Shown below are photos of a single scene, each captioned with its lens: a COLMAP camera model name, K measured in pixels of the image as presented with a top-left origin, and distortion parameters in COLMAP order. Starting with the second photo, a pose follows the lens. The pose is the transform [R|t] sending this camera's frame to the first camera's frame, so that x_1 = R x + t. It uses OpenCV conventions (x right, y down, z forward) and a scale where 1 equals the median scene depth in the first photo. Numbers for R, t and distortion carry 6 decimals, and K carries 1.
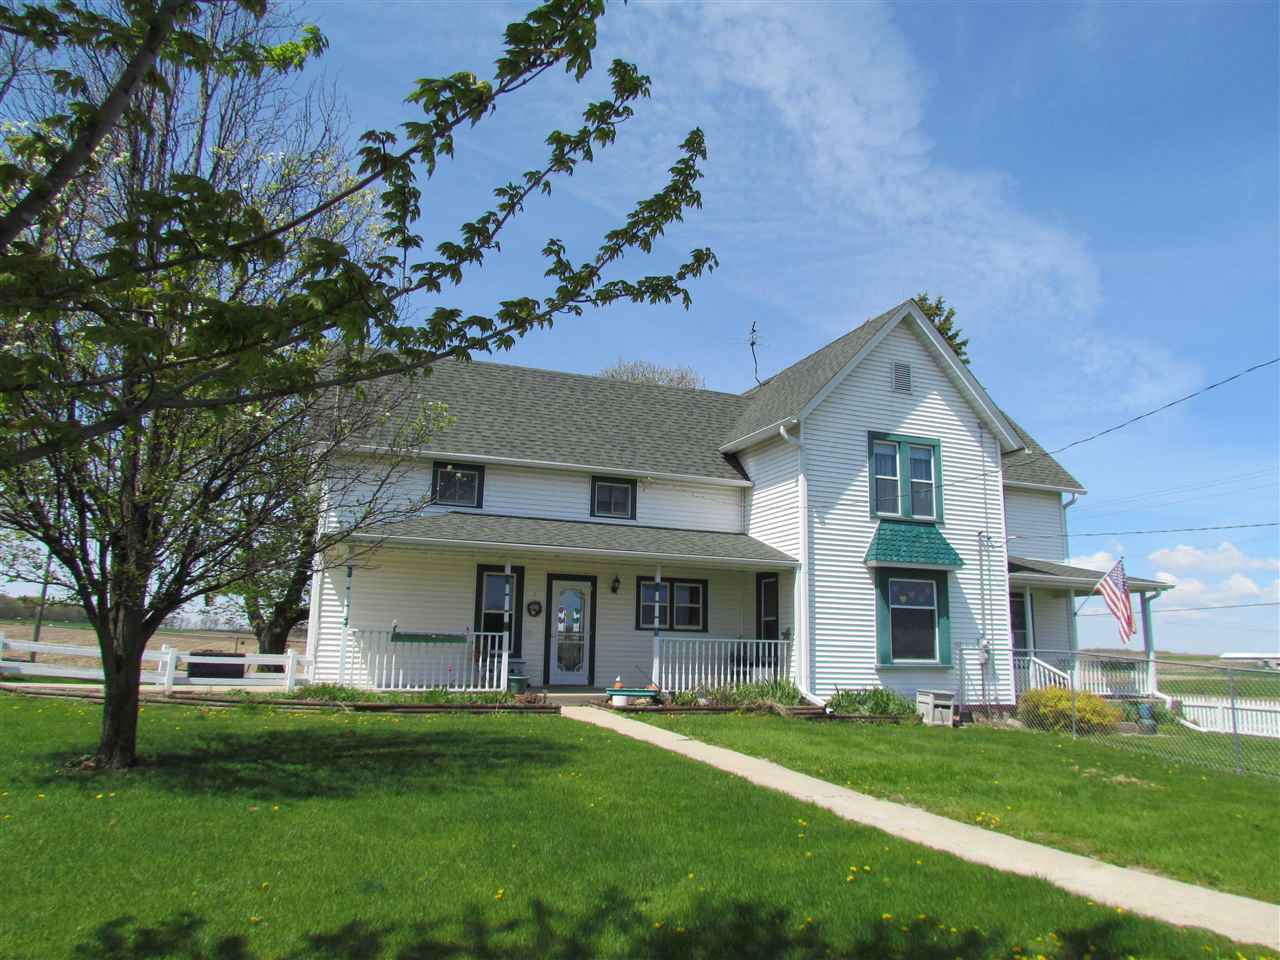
lens RADIAL K [[901.3, 0, 640.0], [0, 901.3, 480.0], [0, 0, 1]] dist [0.005848, -0.000739]
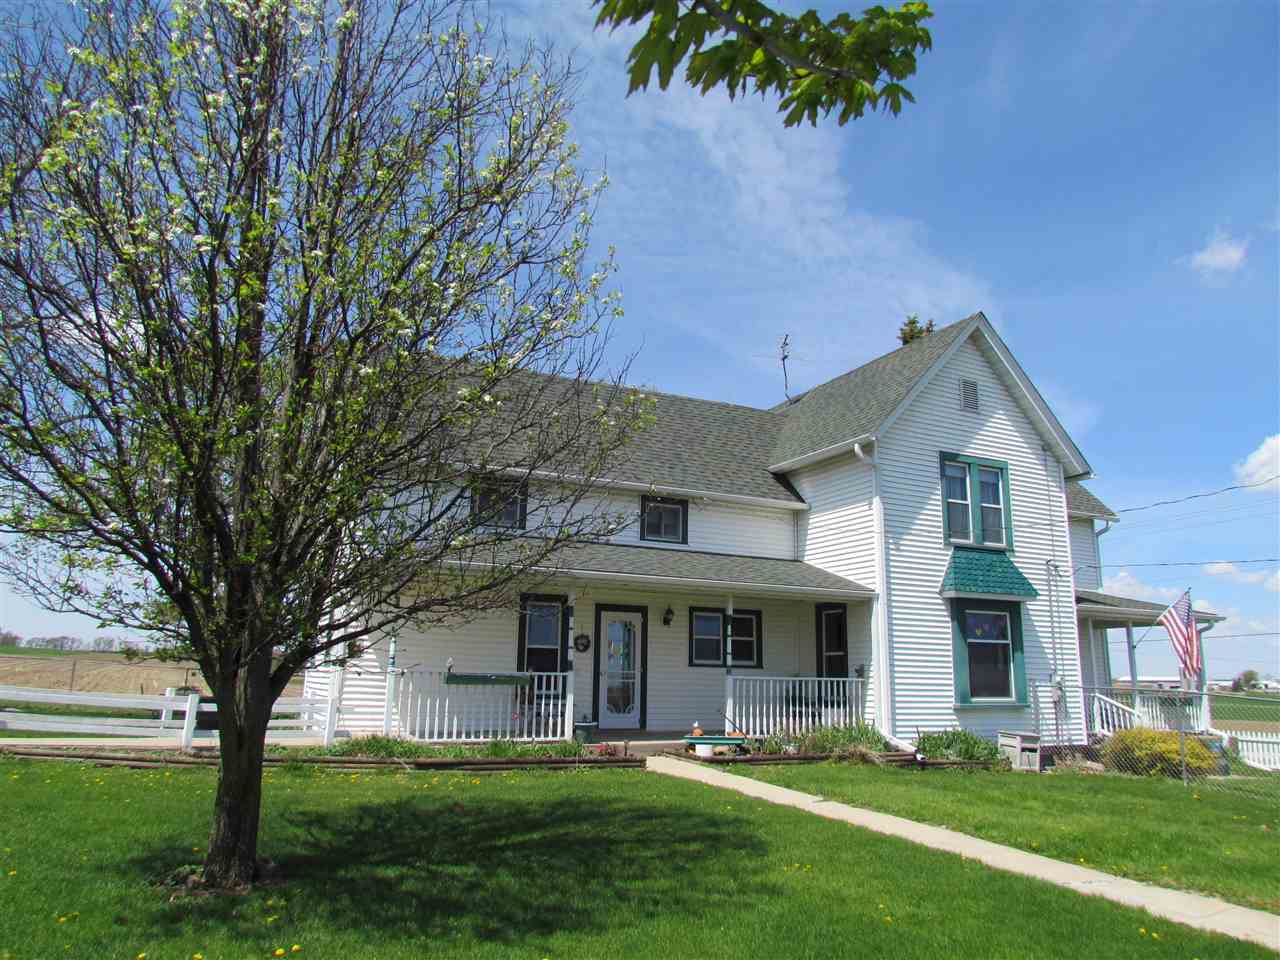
lens RADIAL K [[890.9, 0, 640.0], [0, 890.9, 480.0], [0, 0, 1]] dist [-0.005533, 0.000745]
pose [[0.996644, 0.015048, 0.080468, -0.129909], [-0.012688, 0.999476, -0.029769, 0.006892], [-0.080874, 0.028648, 0.996313, 0.109959]]
